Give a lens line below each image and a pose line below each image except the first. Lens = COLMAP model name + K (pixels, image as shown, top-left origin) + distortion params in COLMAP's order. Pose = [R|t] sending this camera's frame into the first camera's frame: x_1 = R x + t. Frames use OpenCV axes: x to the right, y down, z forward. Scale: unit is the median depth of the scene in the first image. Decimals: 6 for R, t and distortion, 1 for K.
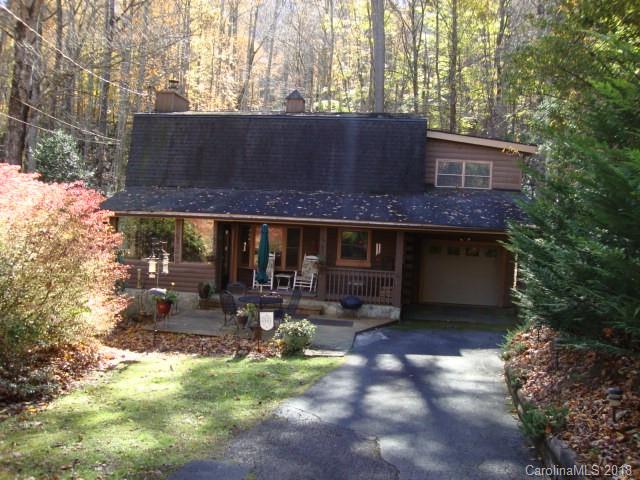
lens RADIAL K [[572.5, 0, 320.0], [0, 572.5, 240.0], [0, 0, 1]] dist [-0.203284, 0.210158]
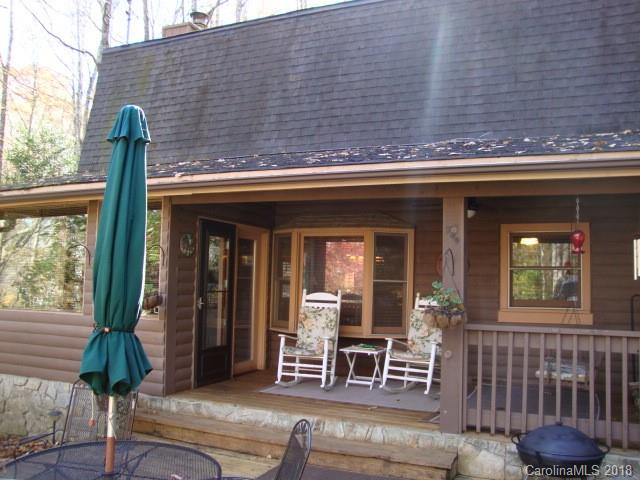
lens RADIAL K [[572.5, 0, 320.0], [0, 572.5, 240.0], [0, 0, 1]] dist [-0.203284, 0.210158]
pose [[0.960939, -0.043660, -0.273295, 0.018240], [0.010343, 0.992454, -0.122183, 0.035404], [0.276567, 0.114584, 0.954139, 0.615798]]
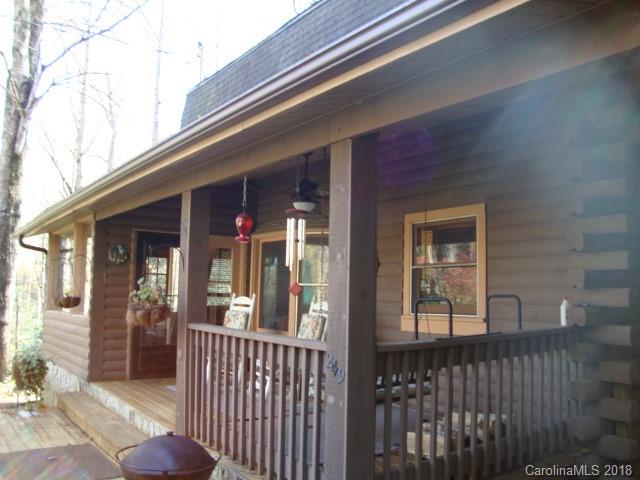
lens RADIAL K [[572.5, 0, 320.0], [0, 572.5, 240.0], [0, 0, 1]] dist [-0.203284, 0.210158]
pose [[0.693848, -0.102172, -0.712836, 0.240277], [-0.011540, 0.988179, -0.152869, 0.044591], [0.720029, 0.114294, 0.684467, 0.762118]]
